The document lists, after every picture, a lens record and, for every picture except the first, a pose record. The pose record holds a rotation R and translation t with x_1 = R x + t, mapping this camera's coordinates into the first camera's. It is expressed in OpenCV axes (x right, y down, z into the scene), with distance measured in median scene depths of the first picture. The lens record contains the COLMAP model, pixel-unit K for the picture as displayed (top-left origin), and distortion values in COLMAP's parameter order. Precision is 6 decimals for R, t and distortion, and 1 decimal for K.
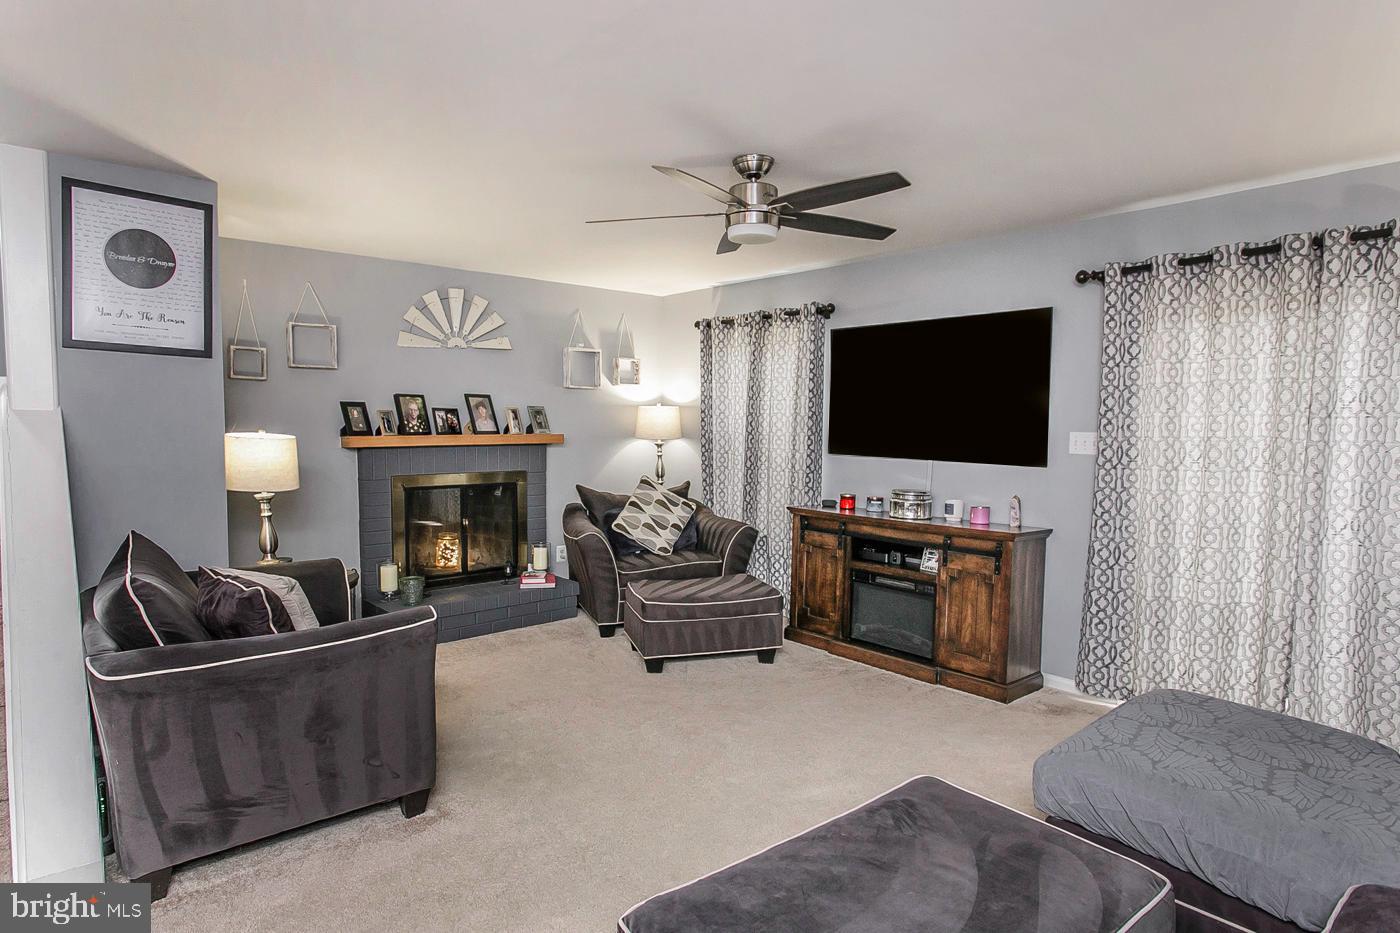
lens RADIAL K [[772.0, 0, 694.3], [0, 772.0, 472.3], [0, 0, 1]] dist [-0.021372, 0.005747]
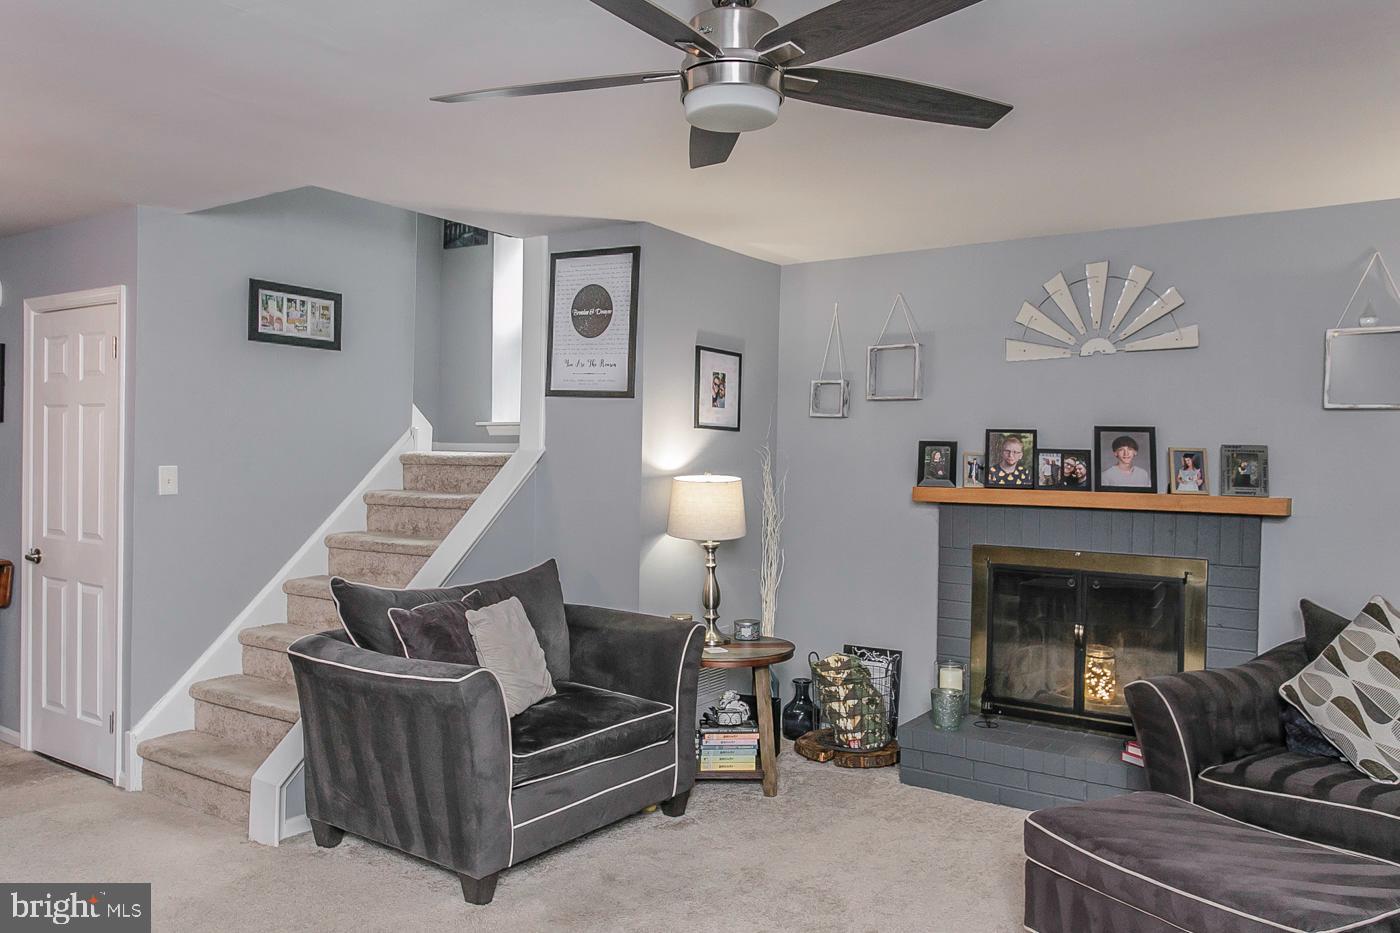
lens RADIAL K [[1066.2, 0, 661.2], [0, 1066.2, 480.8], [0, 0, 1]] dist [0.016725, 0.003195]
pose [[0.235445, 0.024913, -0.971568, 0.480952], [-0.082729, 0.996557, 0.005506, -0.034153], [0.968360, 0.079080, 0.236695, 0.465971]]
